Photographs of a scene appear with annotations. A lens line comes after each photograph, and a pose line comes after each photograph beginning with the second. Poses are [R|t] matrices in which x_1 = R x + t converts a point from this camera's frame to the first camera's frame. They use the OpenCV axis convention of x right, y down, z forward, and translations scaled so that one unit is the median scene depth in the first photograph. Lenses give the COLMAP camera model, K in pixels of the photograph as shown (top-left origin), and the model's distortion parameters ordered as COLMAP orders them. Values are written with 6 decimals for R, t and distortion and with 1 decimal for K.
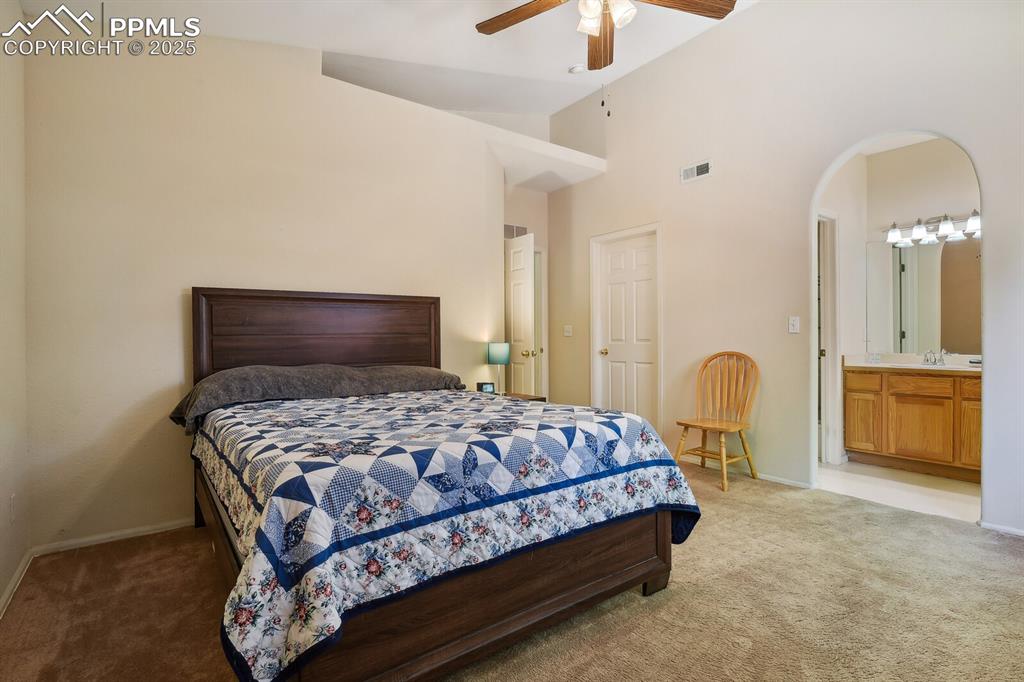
lens RADIAL K [[496.5, 0, 510.3], [0, 496.5, 340.4], [0, 0, 1]] dist [-0.028612, 0.000730]
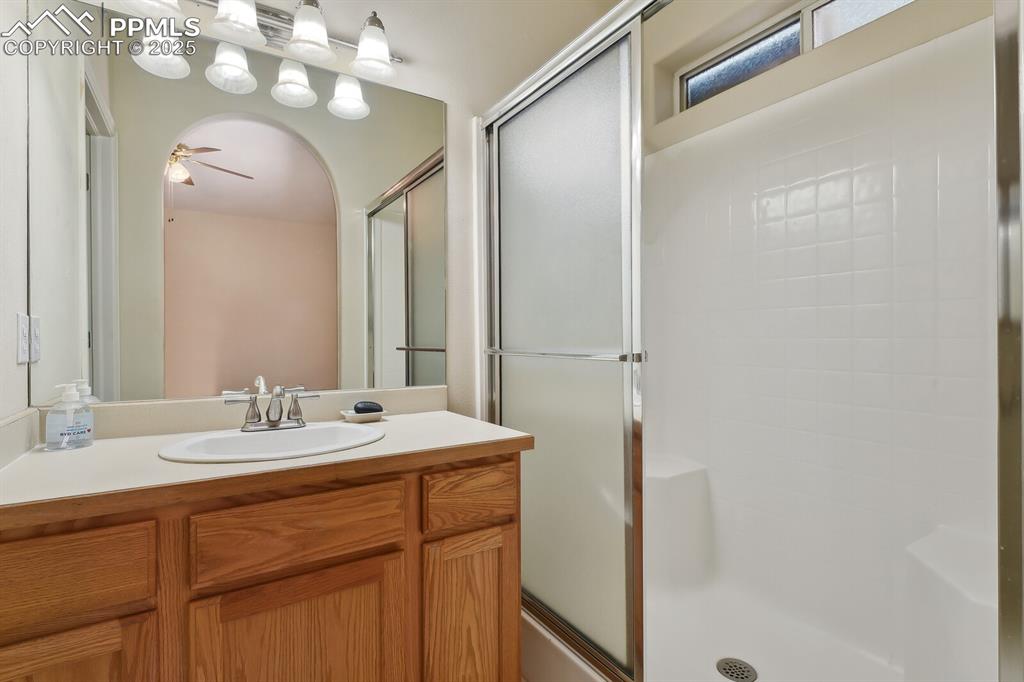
lens RADIAL K [[496.5, 0, 510.7], [0, 496.5, 342.4], [0, 0, 1]] dist [-0.028612, 0.000730]
pose [[0.073856, 0.003053, 0.997264, 0.579275], [0.003229, 0.999989, -0.003301, -0.001818], [-0.997264, 0.003464, 0.073846, 0.853826]]
